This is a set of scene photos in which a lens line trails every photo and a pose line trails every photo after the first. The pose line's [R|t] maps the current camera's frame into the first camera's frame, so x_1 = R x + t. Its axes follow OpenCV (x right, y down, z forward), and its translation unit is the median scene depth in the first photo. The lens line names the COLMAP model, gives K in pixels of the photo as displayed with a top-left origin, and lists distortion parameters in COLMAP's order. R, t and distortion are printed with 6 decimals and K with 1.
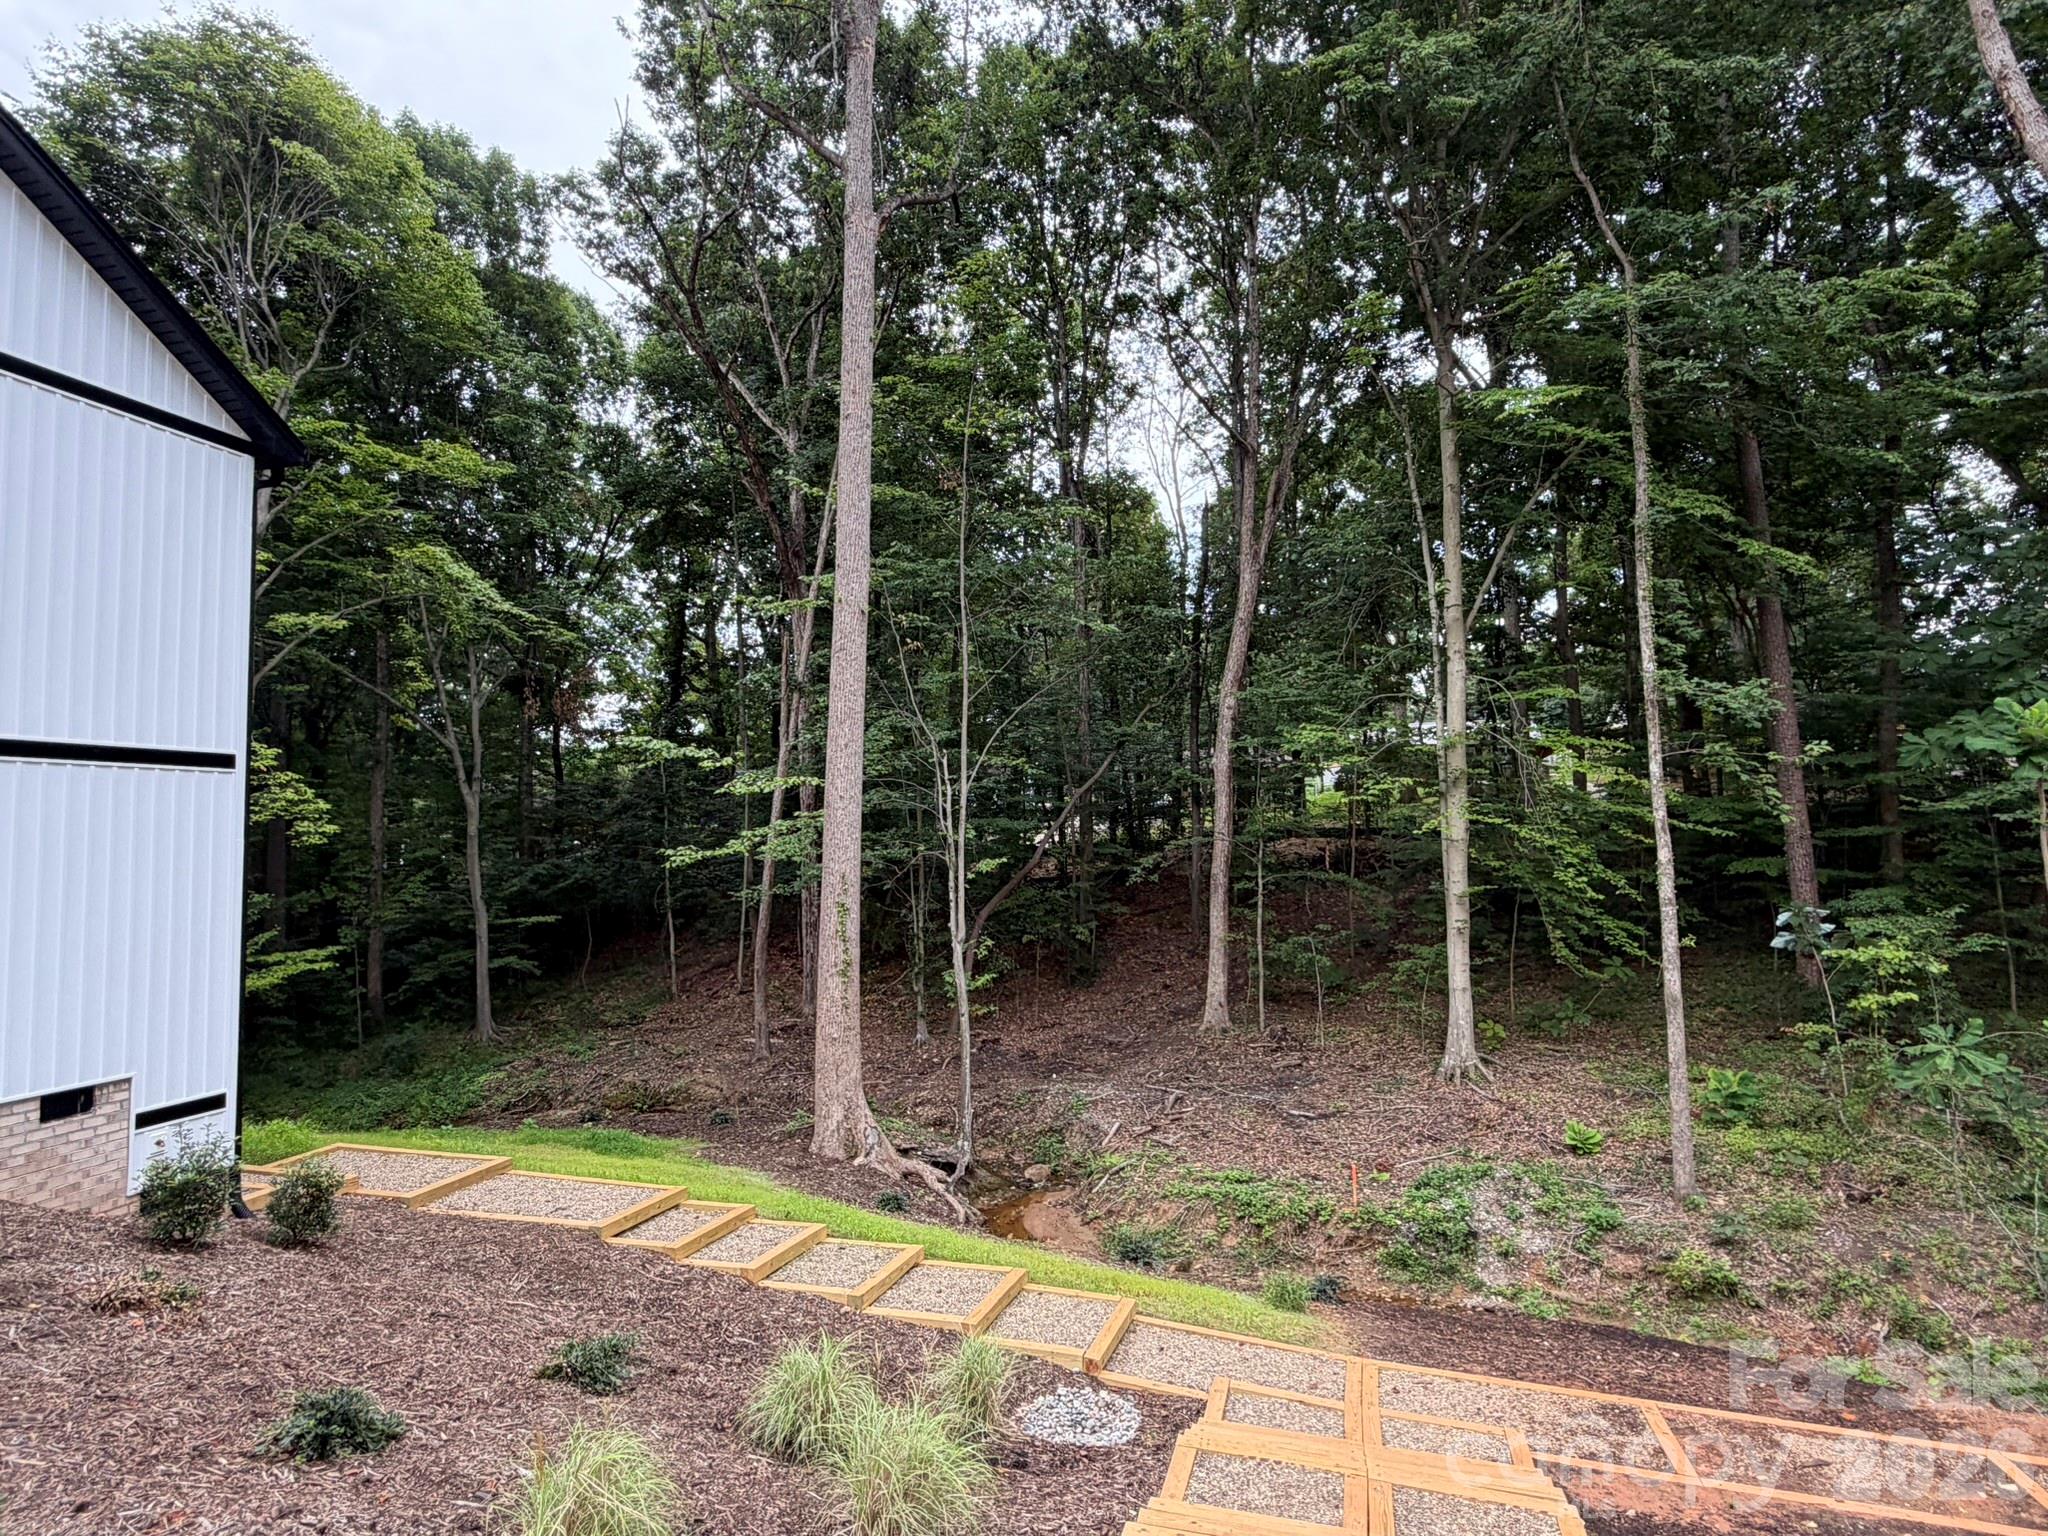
lens RADIAL K [[1108.5, 0, 1024.0], [0, 1108.5, 768.0], [0, 0, 1]] dist [0.002656, 0.000815]
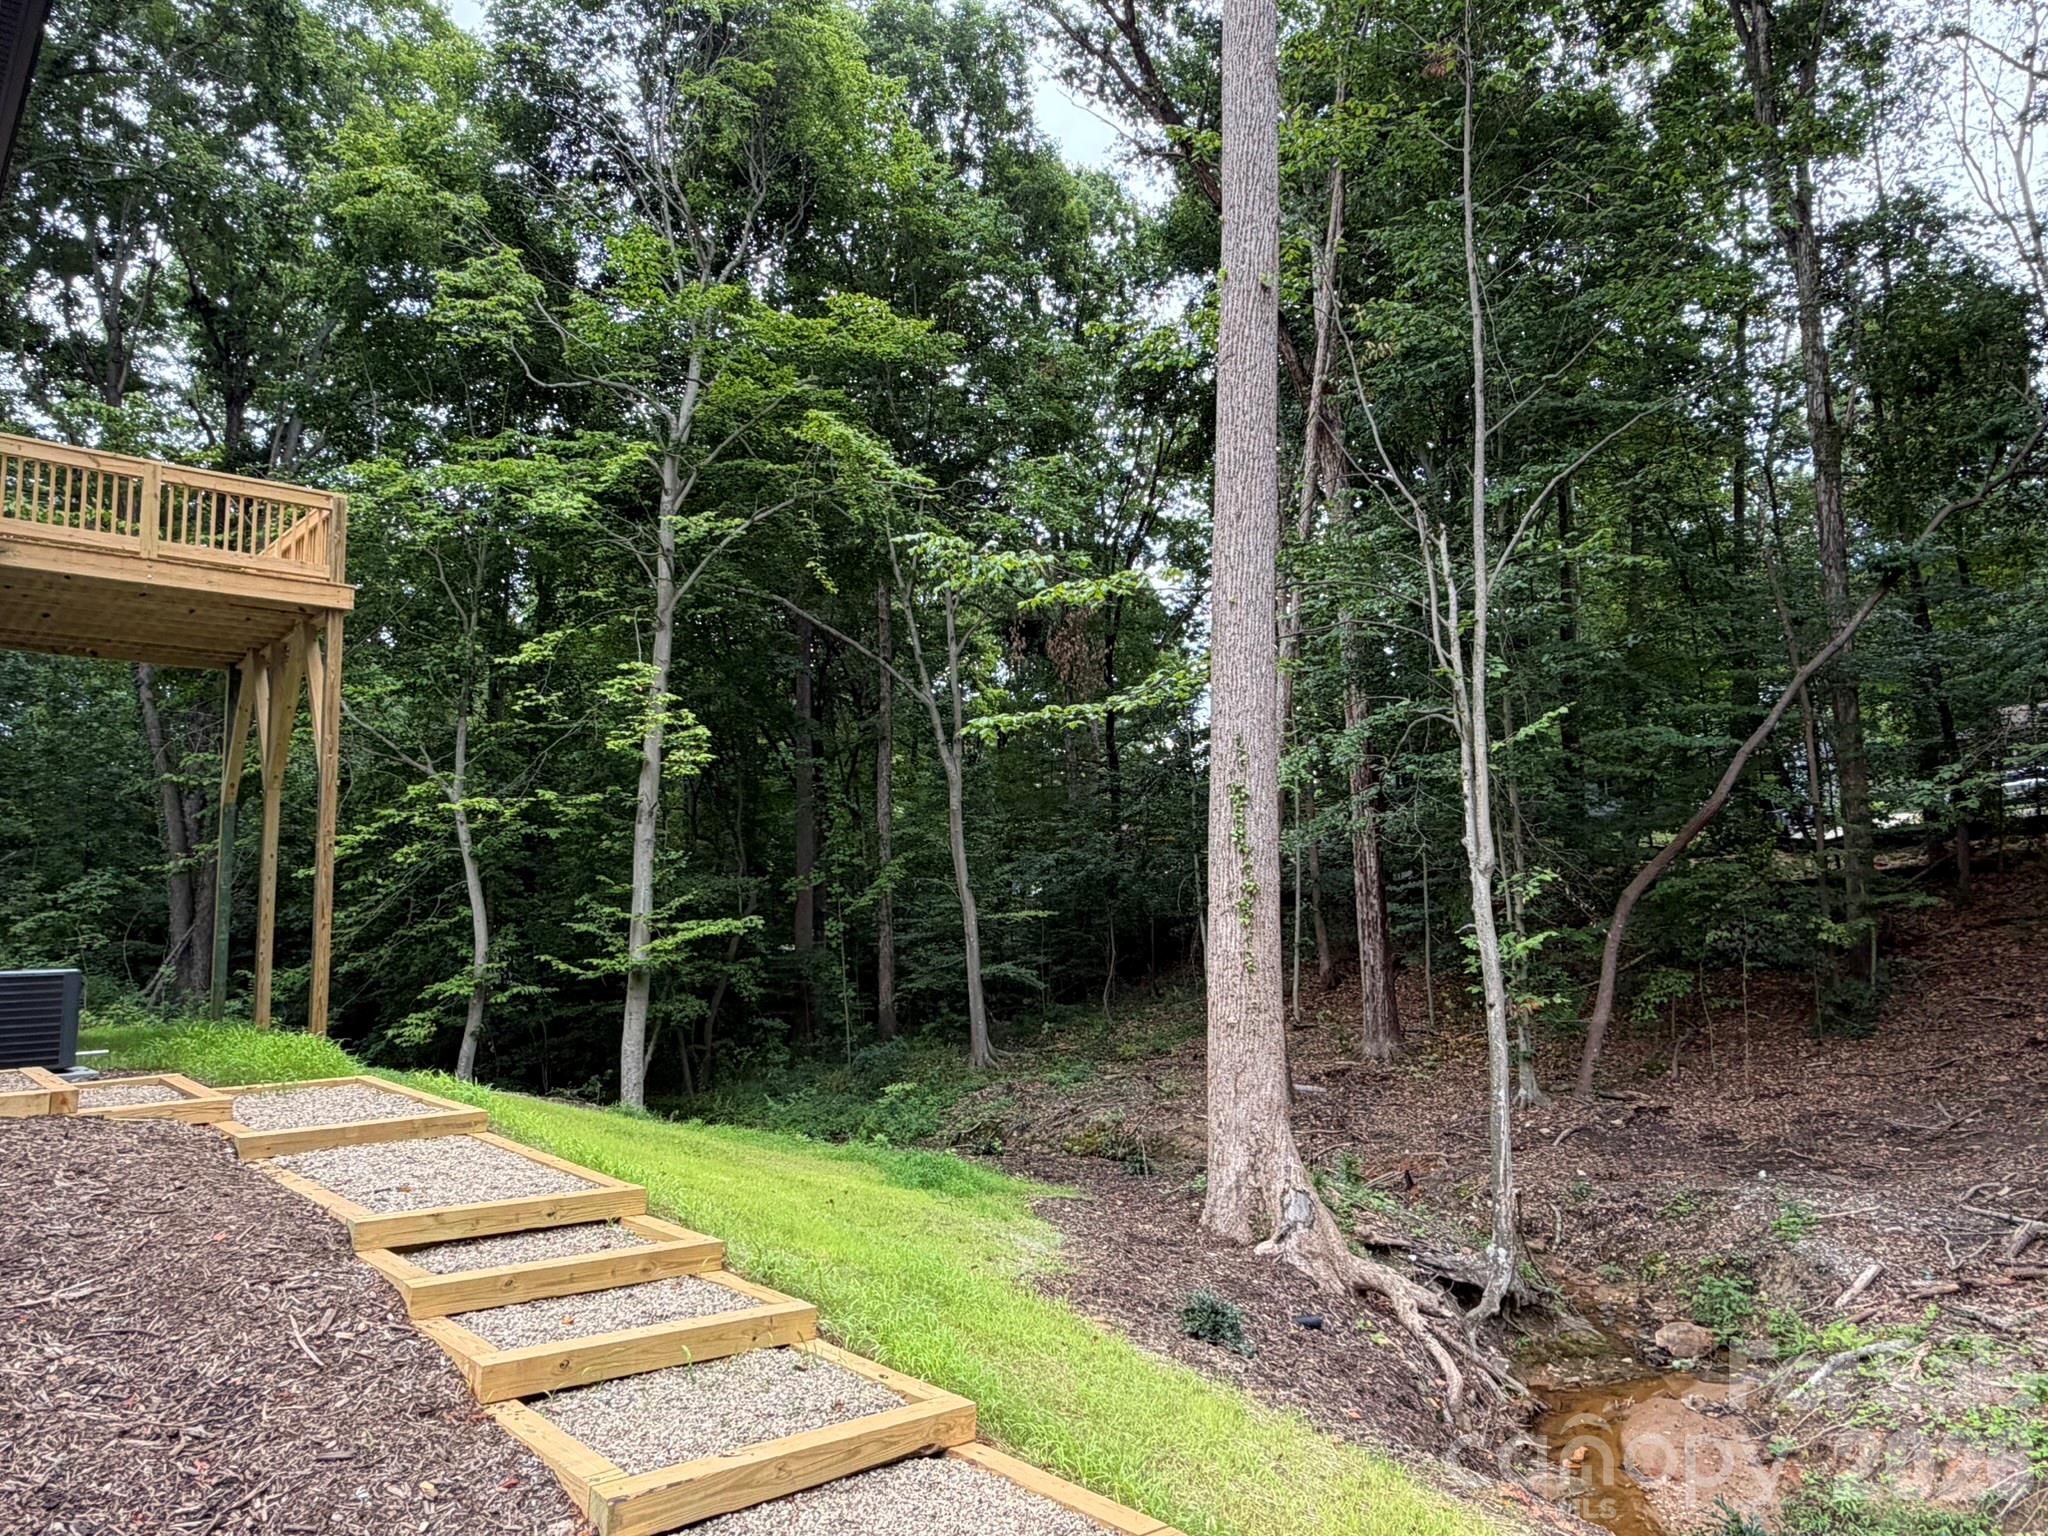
lens RADIAL K [[1308.9, 0, 1024.0], [0, 1308.9, 768.0], [0, 0, 1]] dist [0.001998, 0.002796]
pose [[0.848296, -0.053376, -0.526826, 0.088536], [0.031654, 0.998239, -0.050167, 0.130562], [0.528576, 0.025880, 0.848492, 0.341011]]
